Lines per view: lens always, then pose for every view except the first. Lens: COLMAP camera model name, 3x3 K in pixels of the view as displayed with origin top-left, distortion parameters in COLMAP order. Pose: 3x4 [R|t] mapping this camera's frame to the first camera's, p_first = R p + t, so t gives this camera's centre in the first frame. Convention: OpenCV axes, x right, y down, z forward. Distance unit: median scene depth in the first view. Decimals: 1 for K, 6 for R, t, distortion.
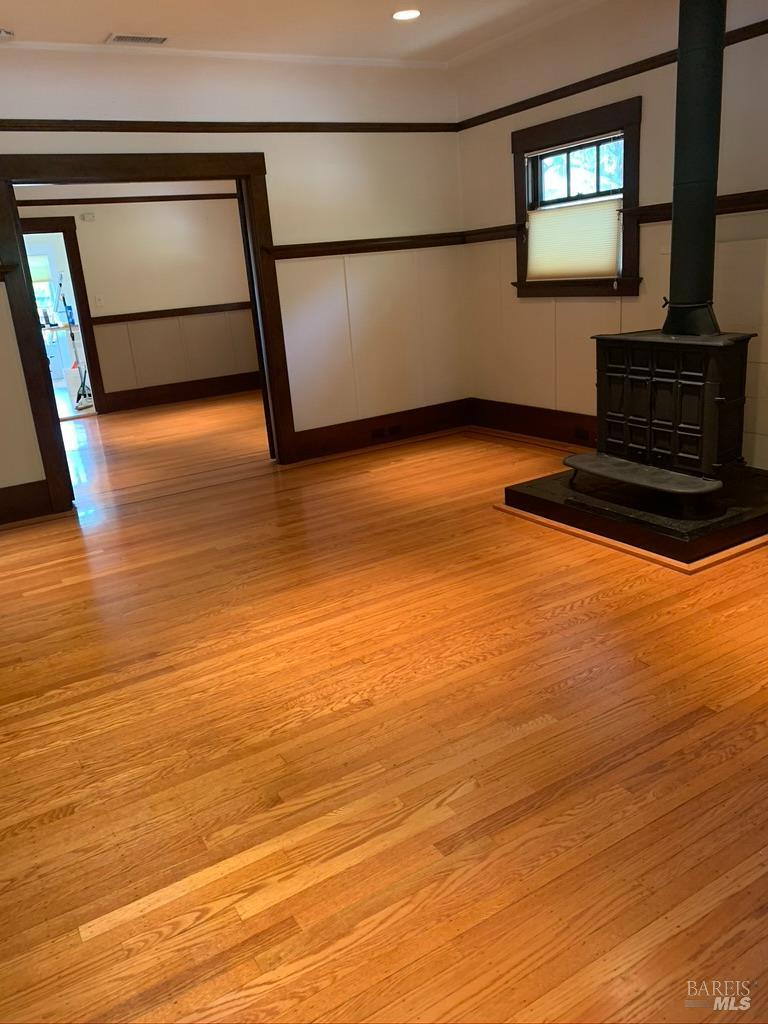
lens RADIAL K [[783.5, 0, 350.5], [0, 783.5, 511.7], [0, 0, 1]] dist [0.072725, -0.096523]
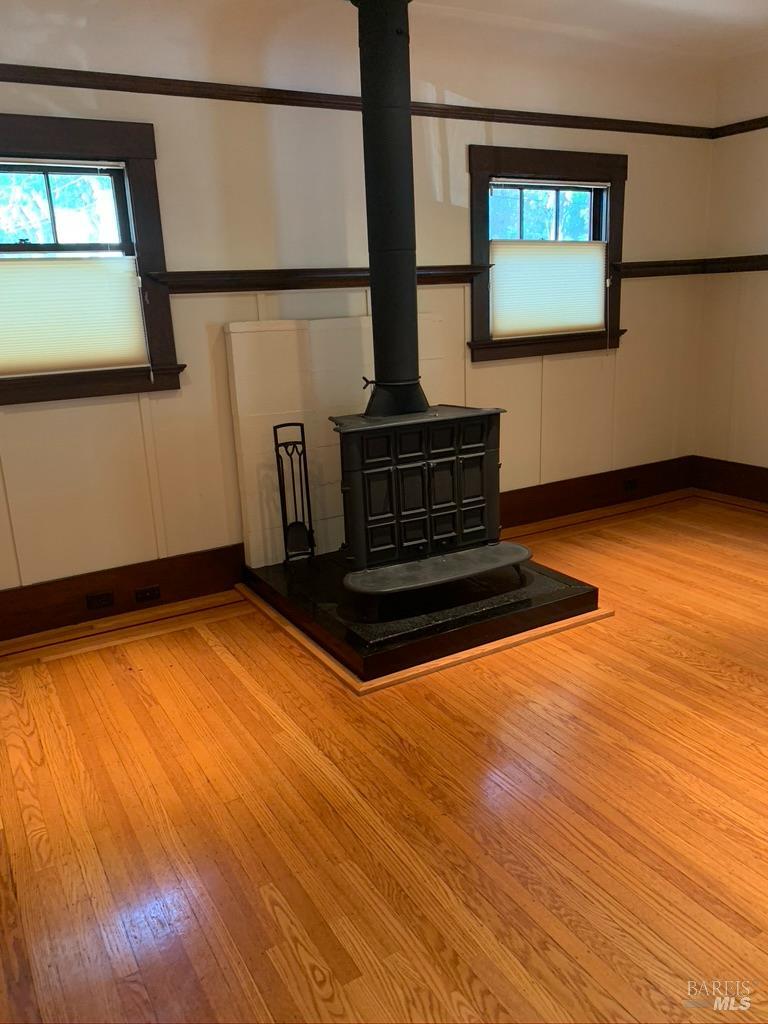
lens RADIAL K [[783.5, 0, 350.5], [0, 783.5, 511.7], [0, 0, 1]] dist [0.072725, -0.096523]
pose [[-0.034673, -0.159376, 0.986609, -0.506222], [0.337745, 0.927252, 0.161657, -0.295822], [-0.940599, 0.338827, 0.021678, 1.112614]]
